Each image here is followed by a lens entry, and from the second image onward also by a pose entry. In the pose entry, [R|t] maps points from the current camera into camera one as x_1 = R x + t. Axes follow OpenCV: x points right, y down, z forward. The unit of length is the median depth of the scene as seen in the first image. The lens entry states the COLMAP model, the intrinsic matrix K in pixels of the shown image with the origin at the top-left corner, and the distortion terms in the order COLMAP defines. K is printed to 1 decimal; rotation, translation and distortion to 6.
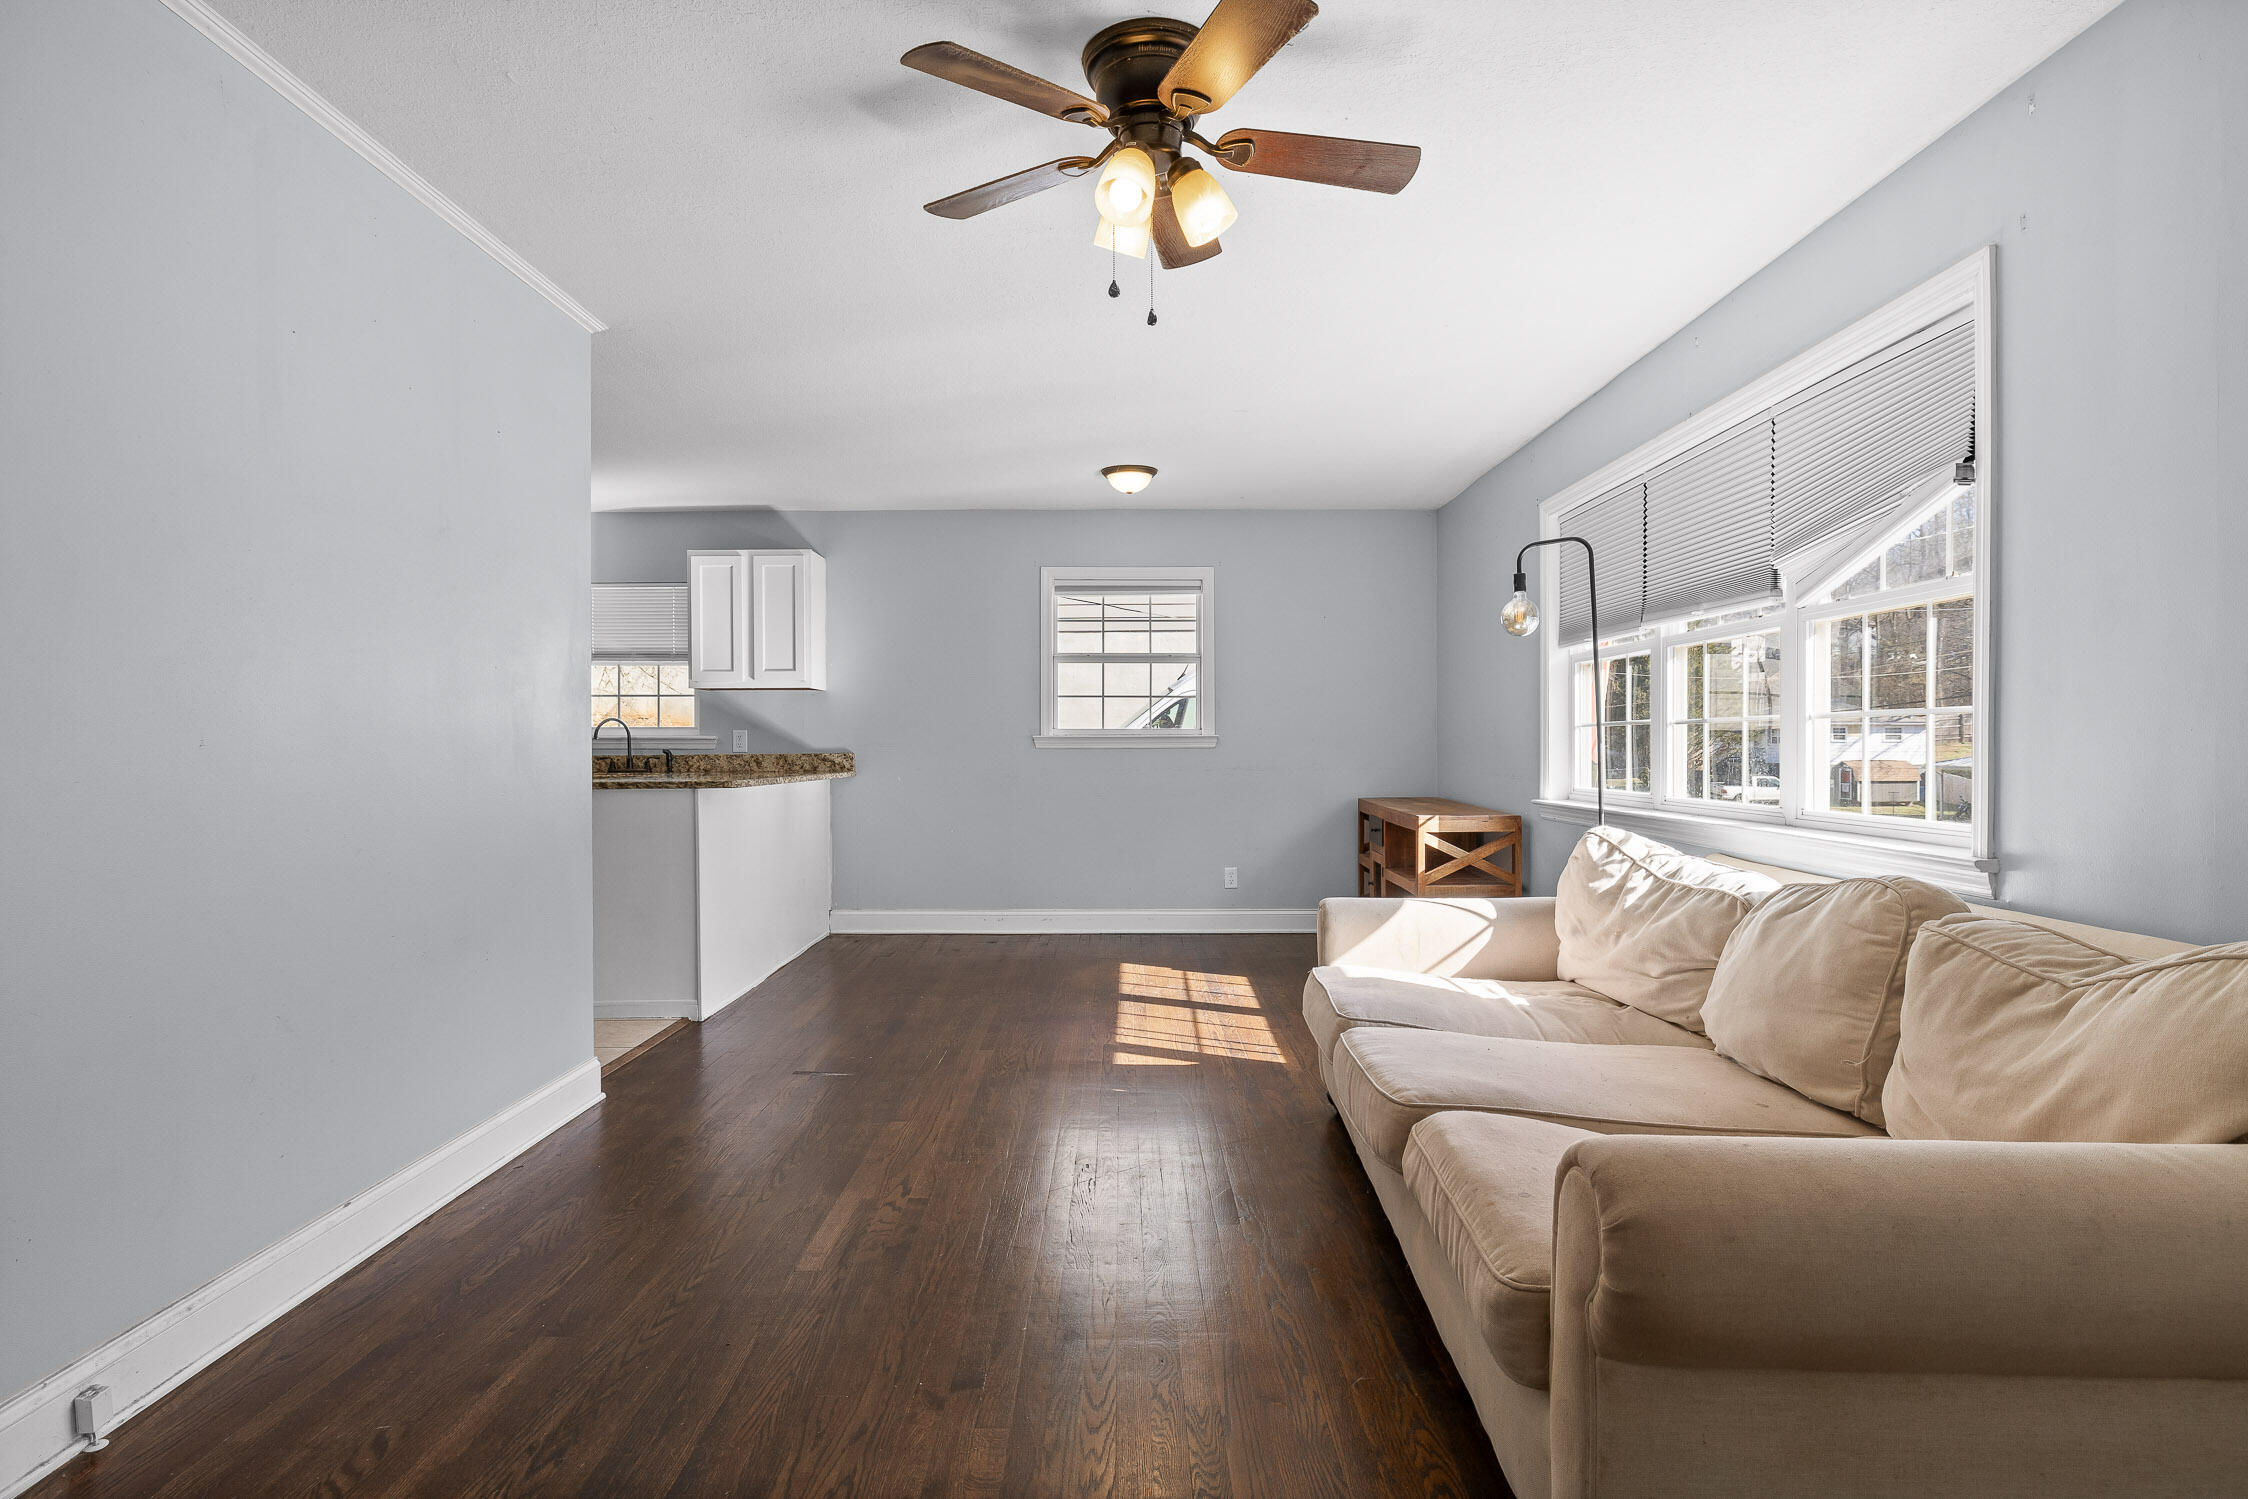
lens RADIAL K [[1142.8, 0, 1117.9], [0, 1142.8, 753.9], [0, 0, 1]] dist [-0.001275, 0.000274]
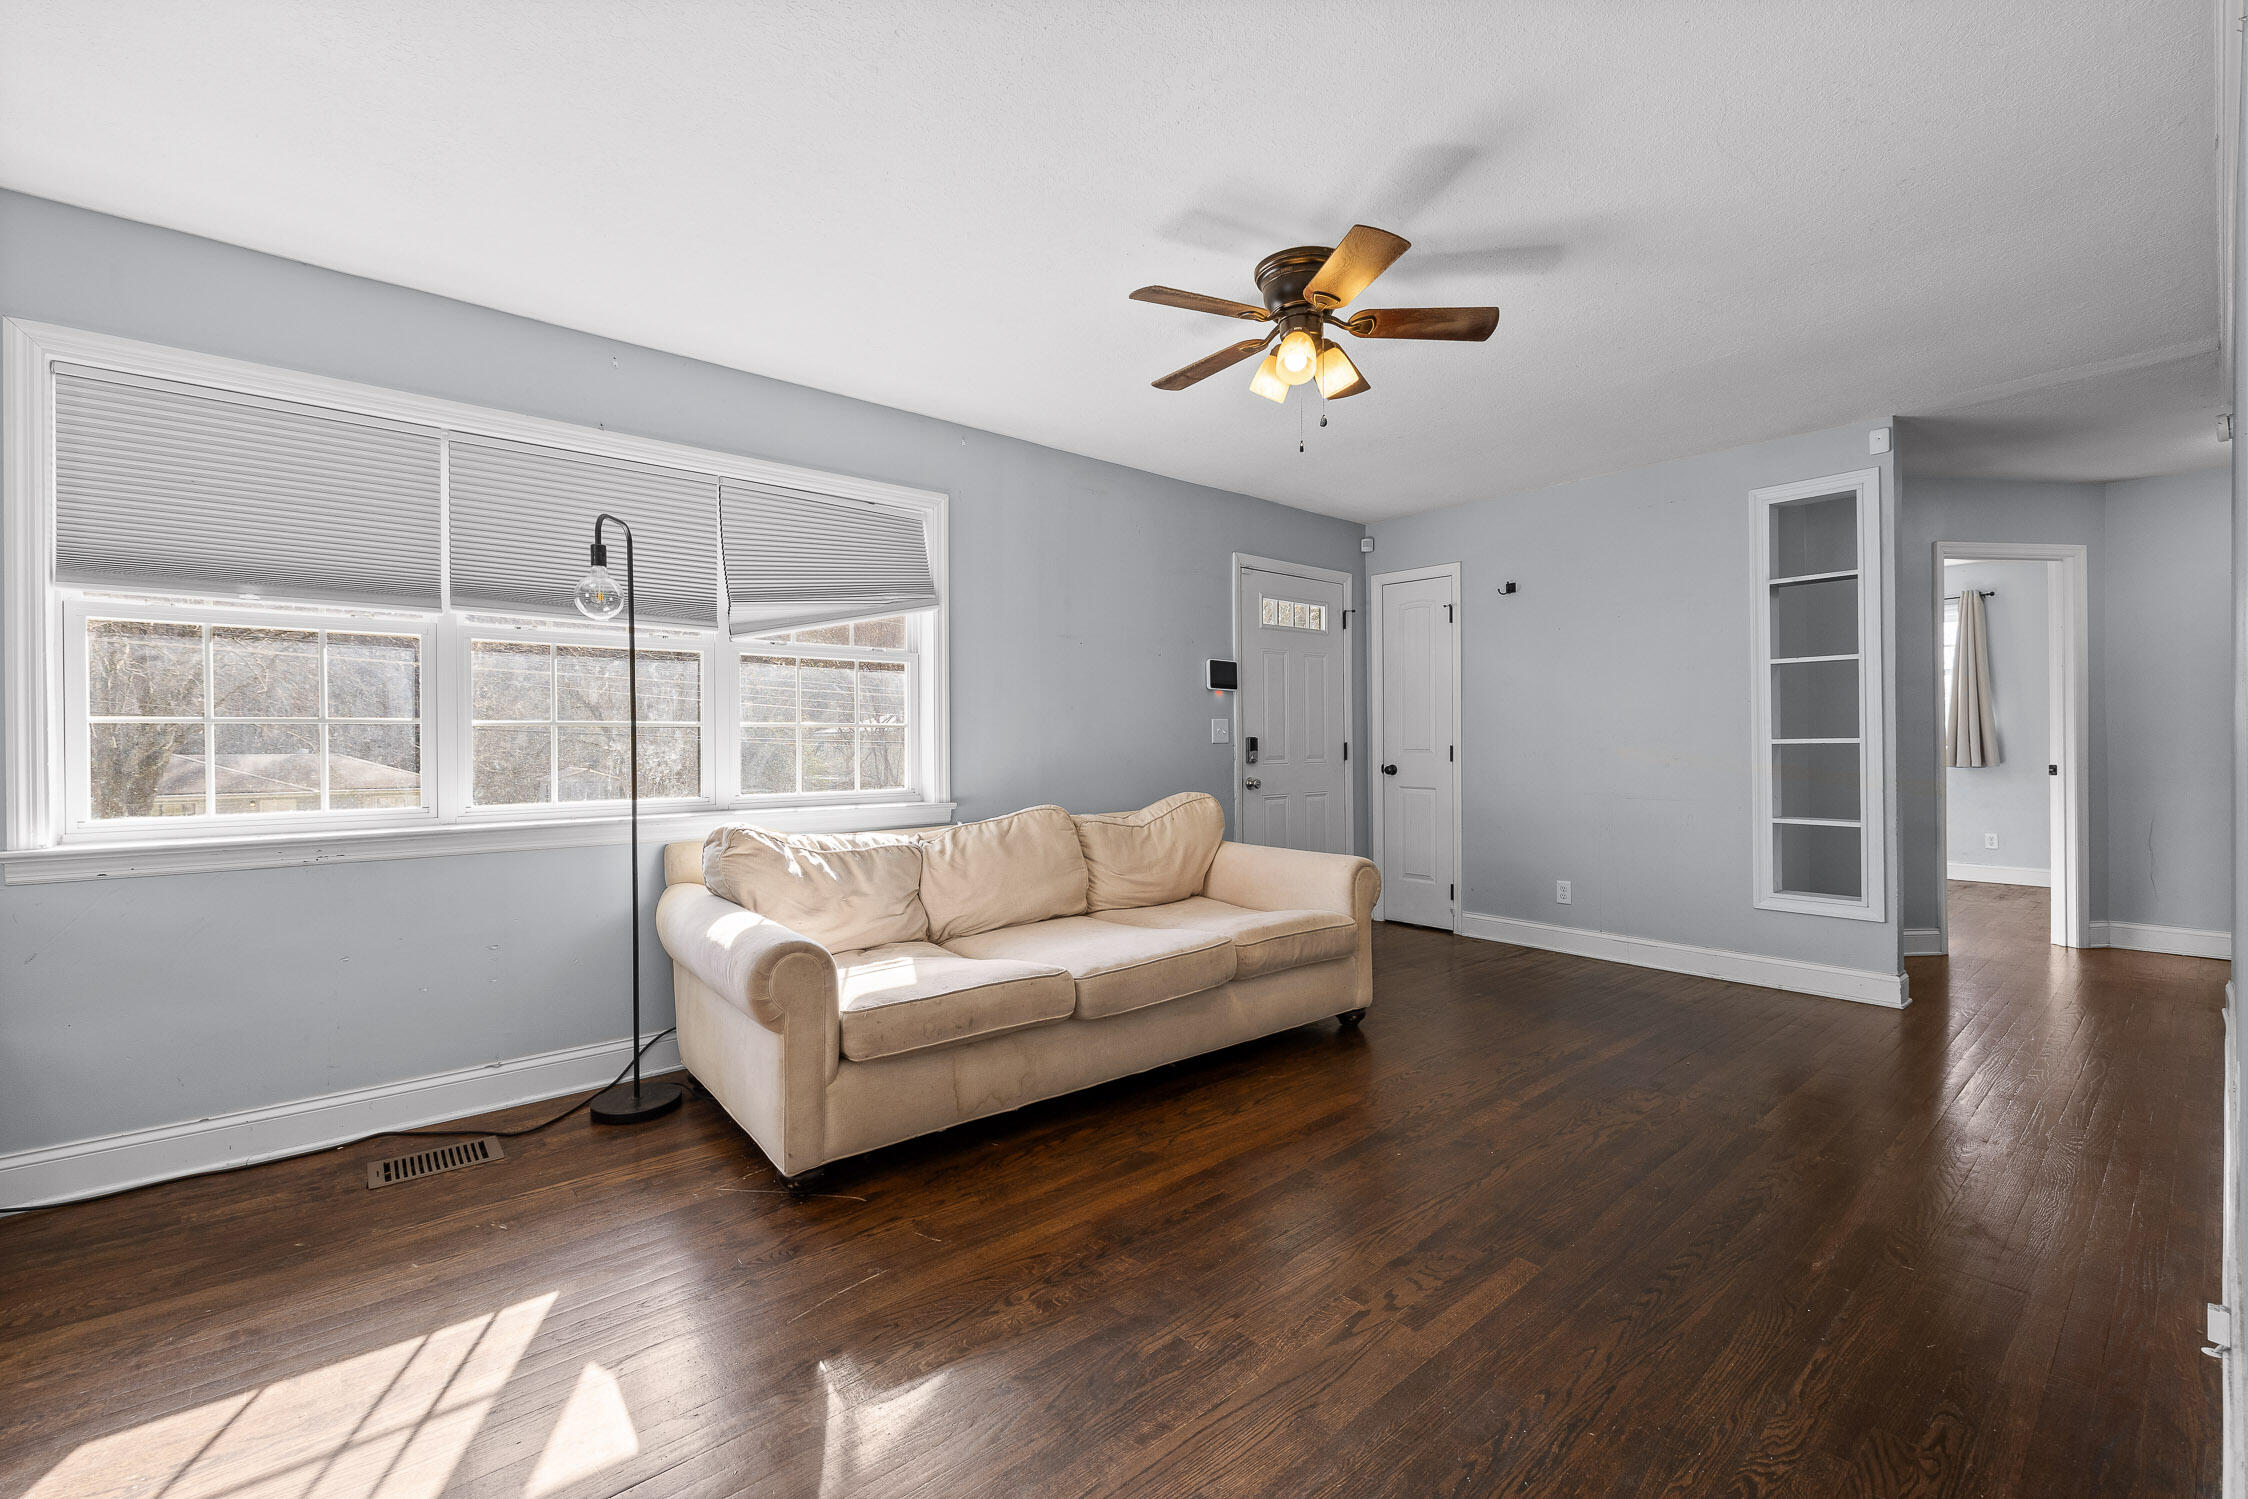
lens RADIAL K [[952.8, 0, 1124.2], [0, 952.8, 744.0], [0, 0, 1]] dist [0.000436, 0.000051]
pose [[-0.654937, 0.005153, 0.755666, -0.324540], [0.013663, 0.999894, 0.005024, -0.006383], [-0.755560, 0.013615, -0.654938, 0.871961]]
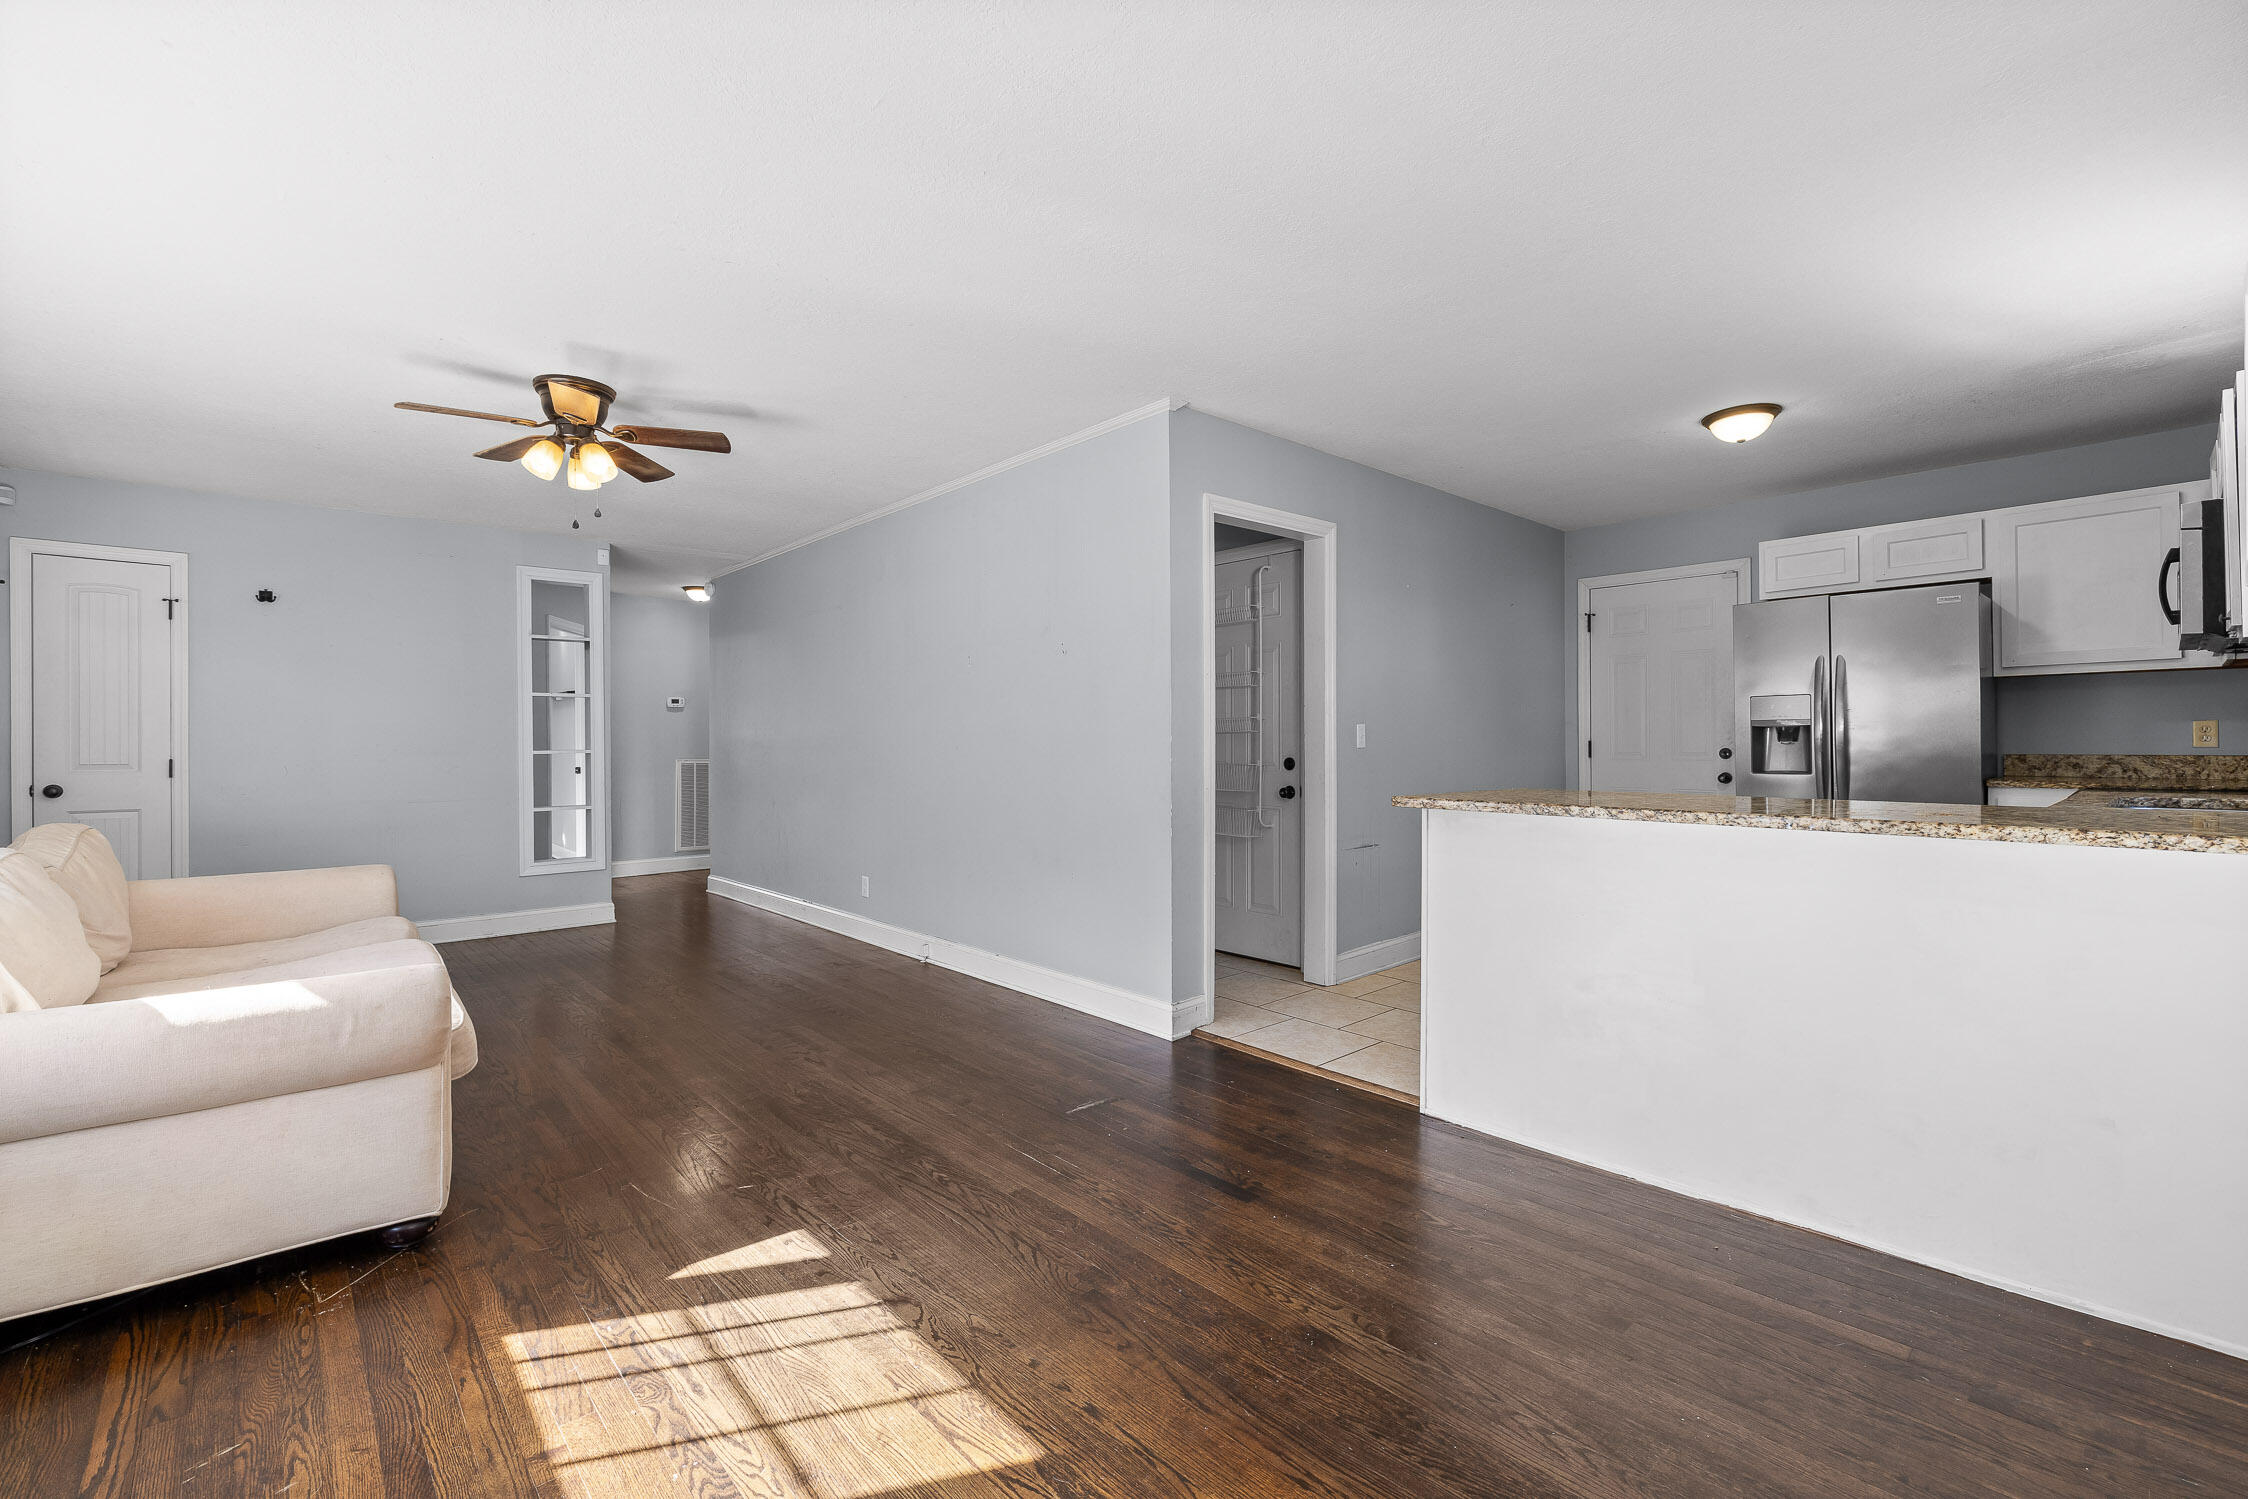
lens RADIAL K [[952.8, 0, 1124.2], [0, 952.8, 744.0], [0, 0, 1]] dist [0.000436, 0.000051]
pose [[-0.738152, 0.008086, -0.674586, 0.187404], [0.002892, 0.999957, 0.008822, -0.014872], [0.674628, 0.004561, -0.738144, 1.223676]]
